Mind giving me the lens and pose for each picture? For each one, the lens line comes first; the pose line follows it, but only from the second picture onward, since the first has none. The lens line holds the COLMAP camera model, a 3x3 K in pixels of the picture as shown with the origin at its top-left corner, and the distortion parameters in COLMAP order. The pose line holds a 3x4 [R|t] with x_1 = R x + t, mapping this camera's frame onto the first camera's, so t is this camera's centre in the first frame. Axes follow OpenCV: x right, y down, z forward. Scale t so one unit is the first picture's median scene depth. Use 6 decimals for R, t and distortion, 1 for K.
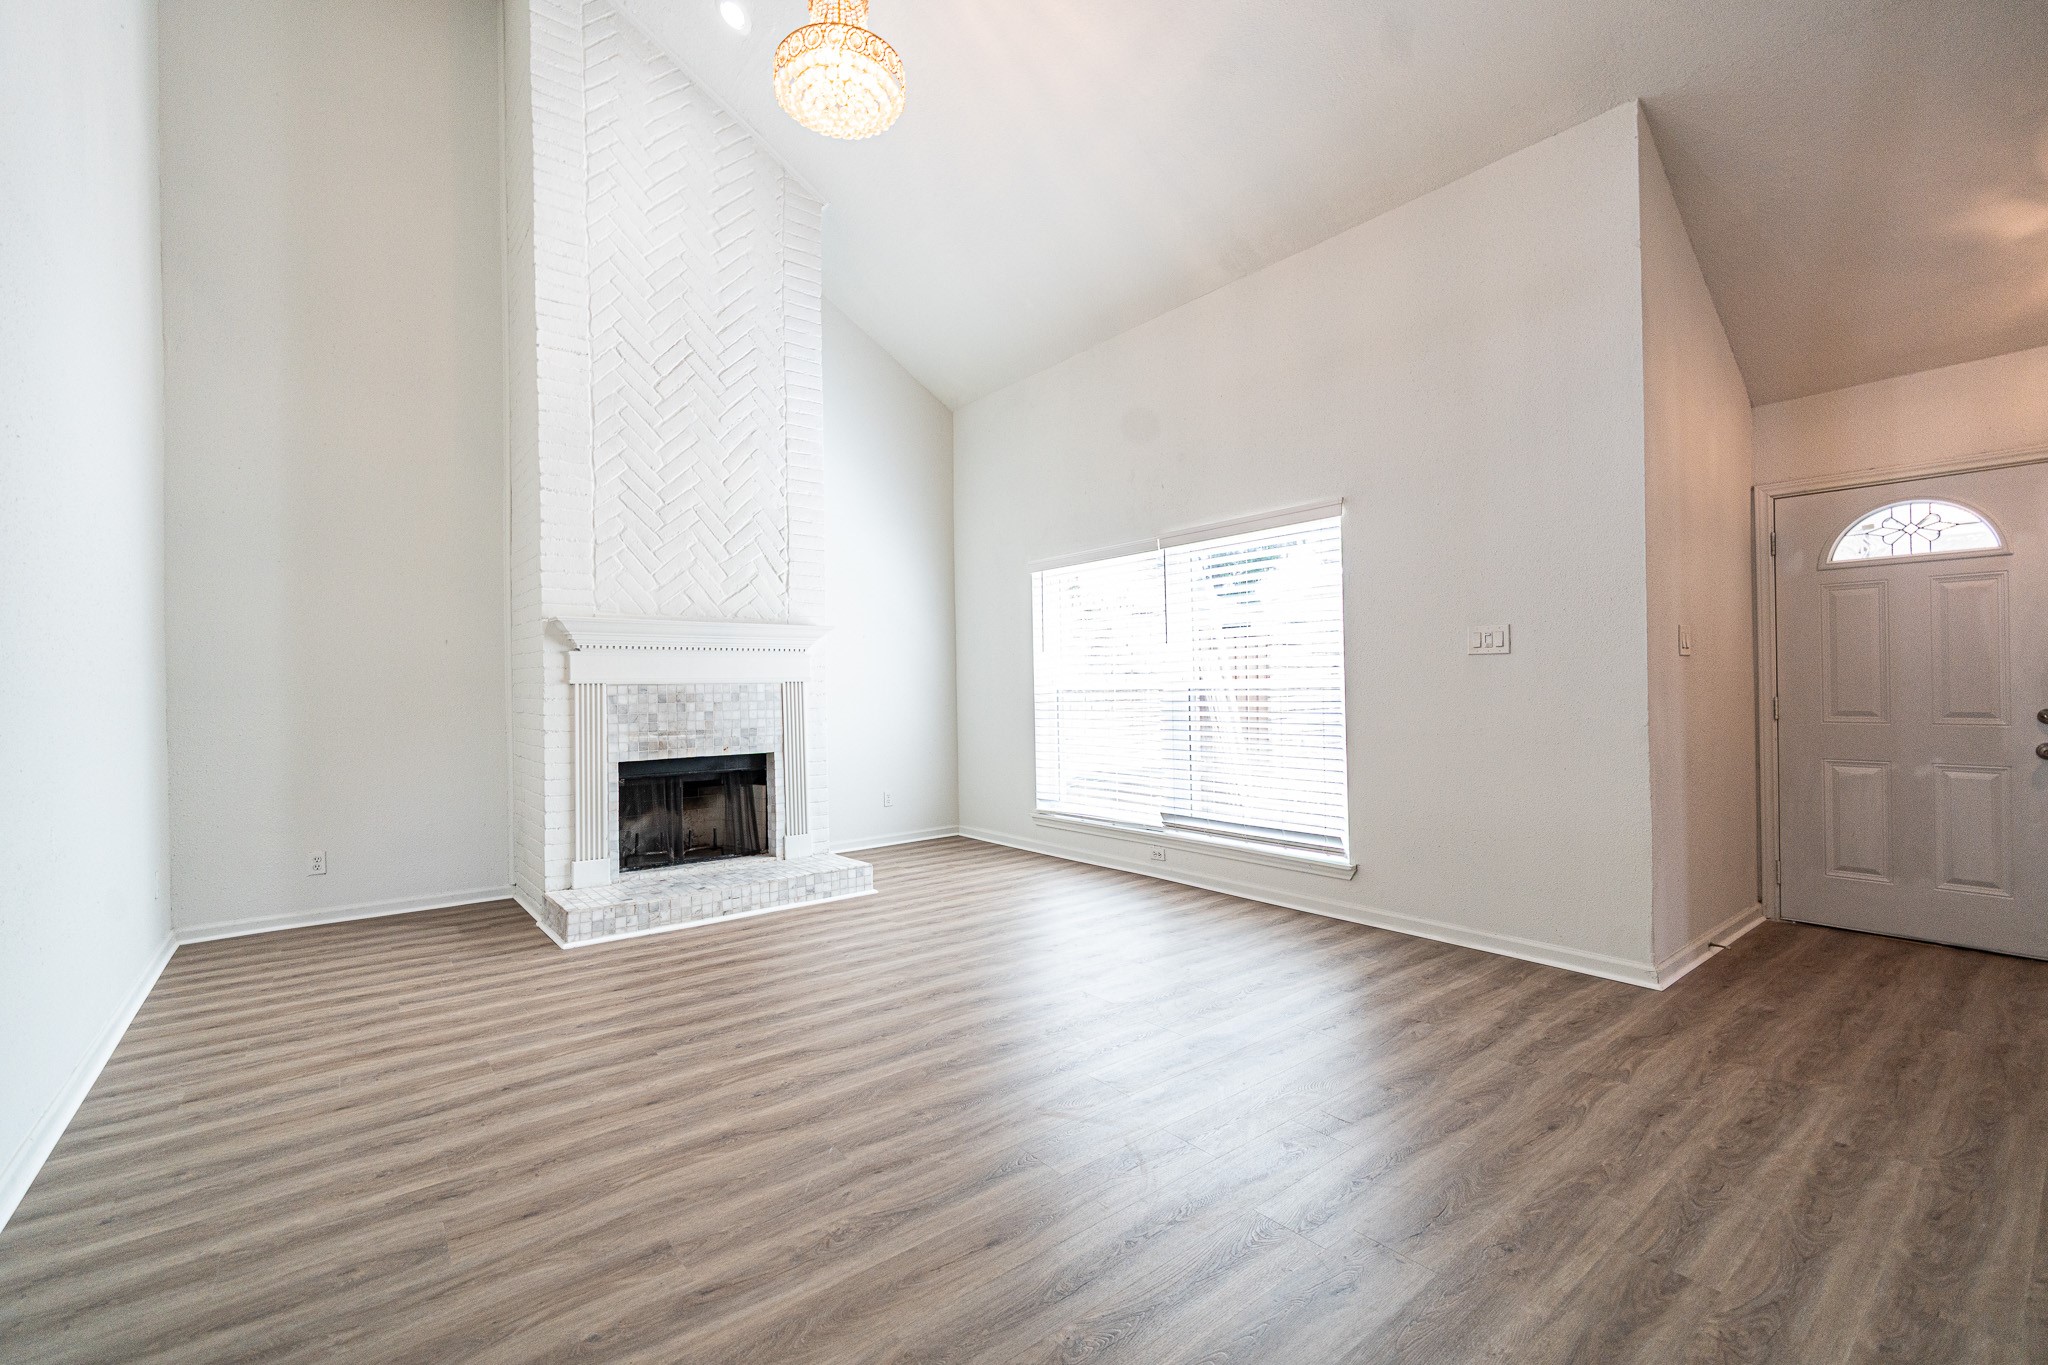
lens RADIAL K [[875.4, 0, 1024.0], [0, 875.4, 682.5], [0, 0, 1]] dist [0.000861, -0.000525]
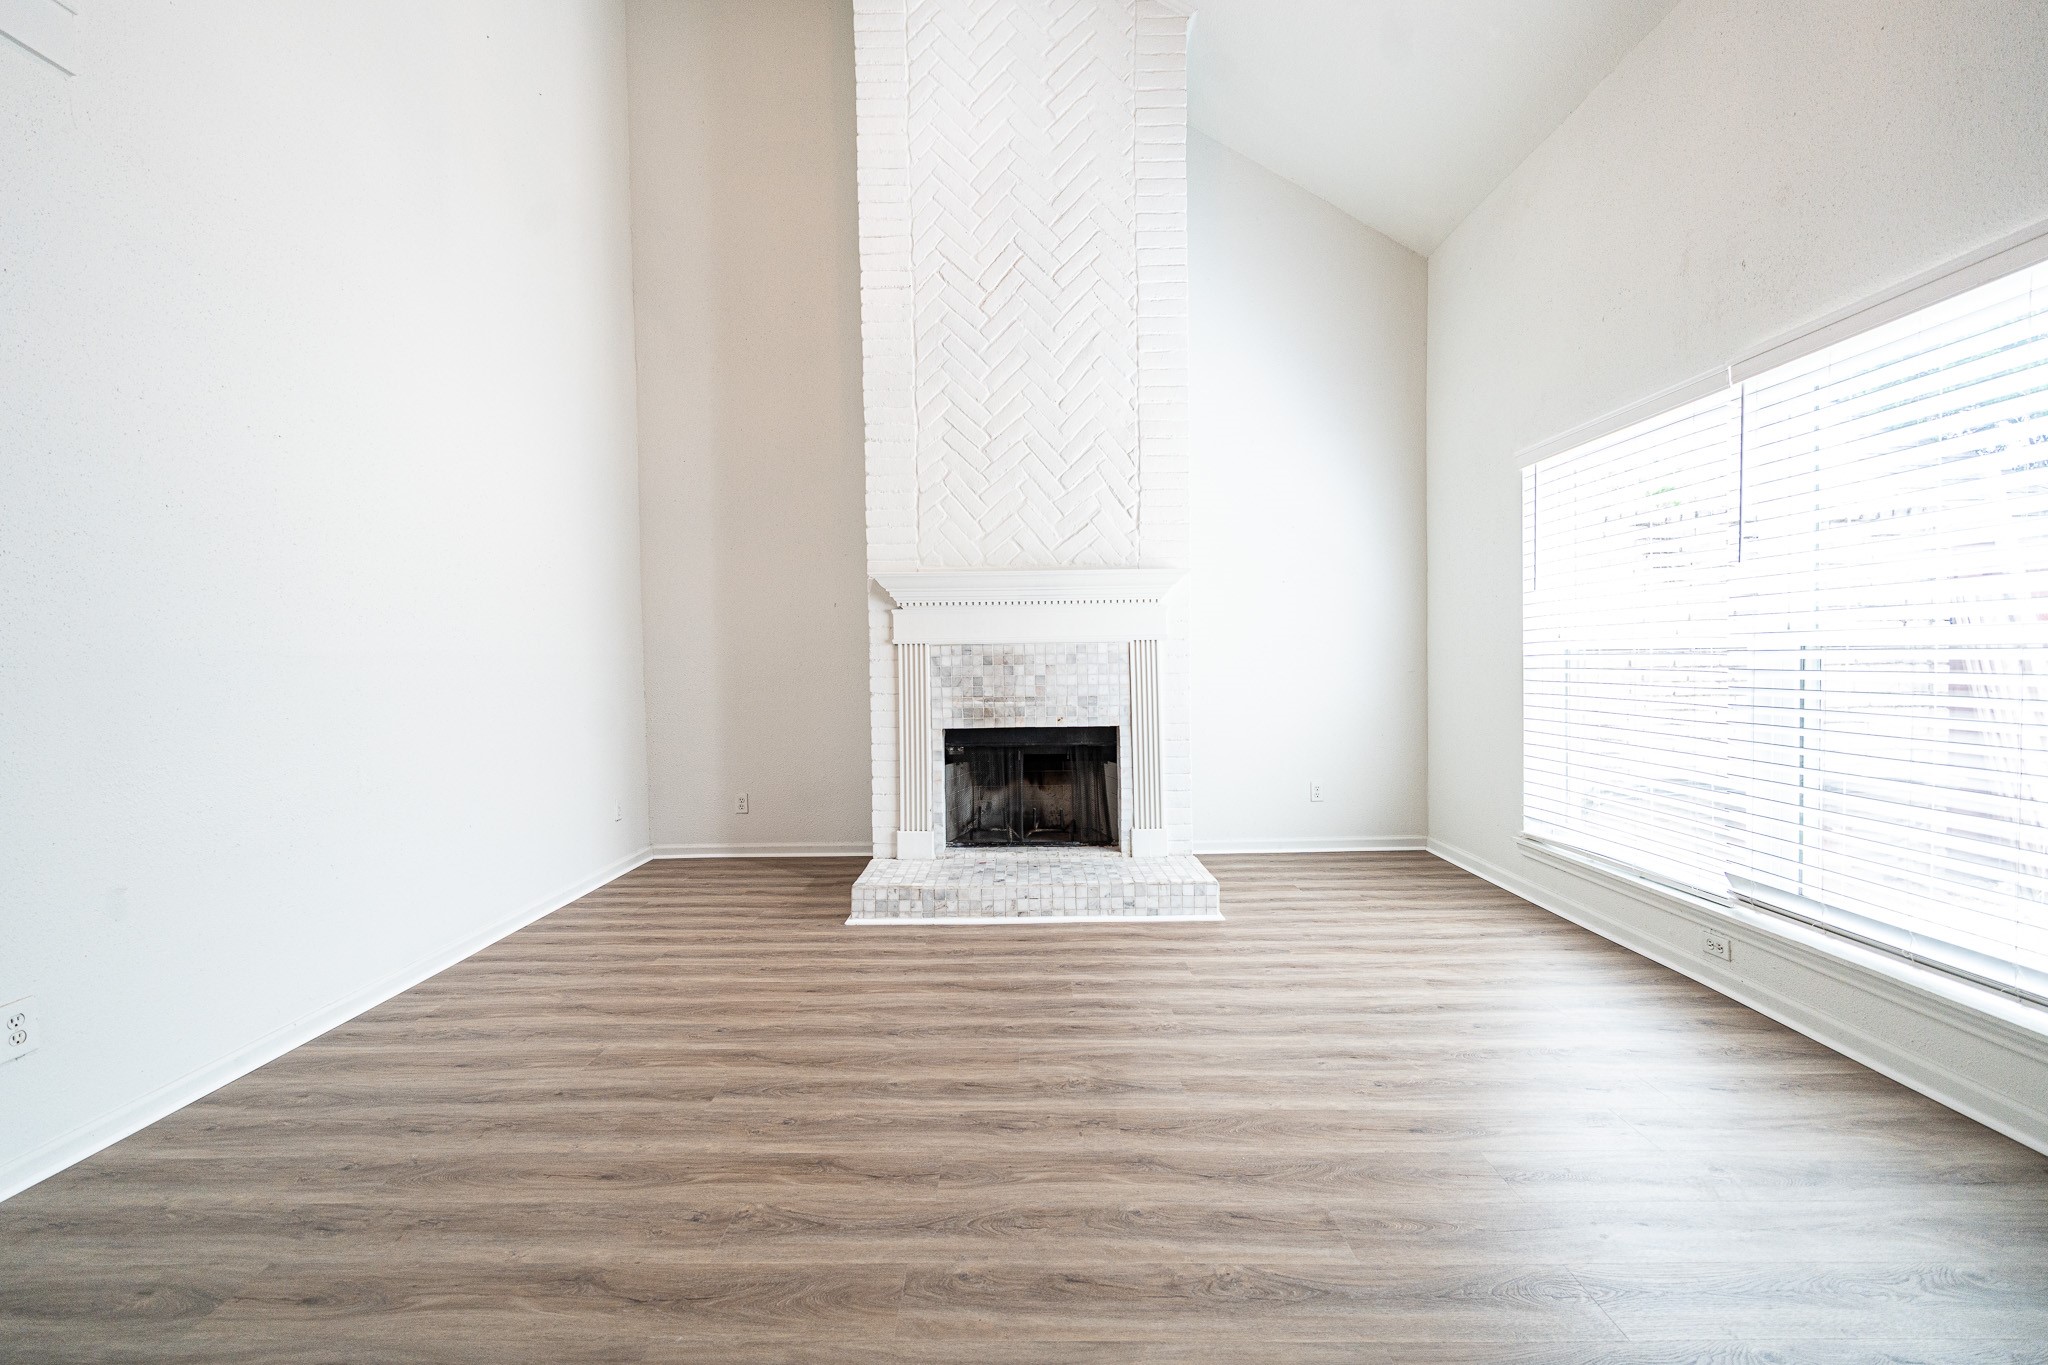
lens RADIAL K [[875.4, 0, 1024.0], [0, 875.4, 682.5], [0, 0, 1]] dist [0.000861, -0.000525]
pose [[0.770601, 0.021339, -0.636961, 0.187655], [0.007196, 0.999084, 0.042175, 0.003885], [0.637278, -0.037084, 0.769742, 0.345802]]
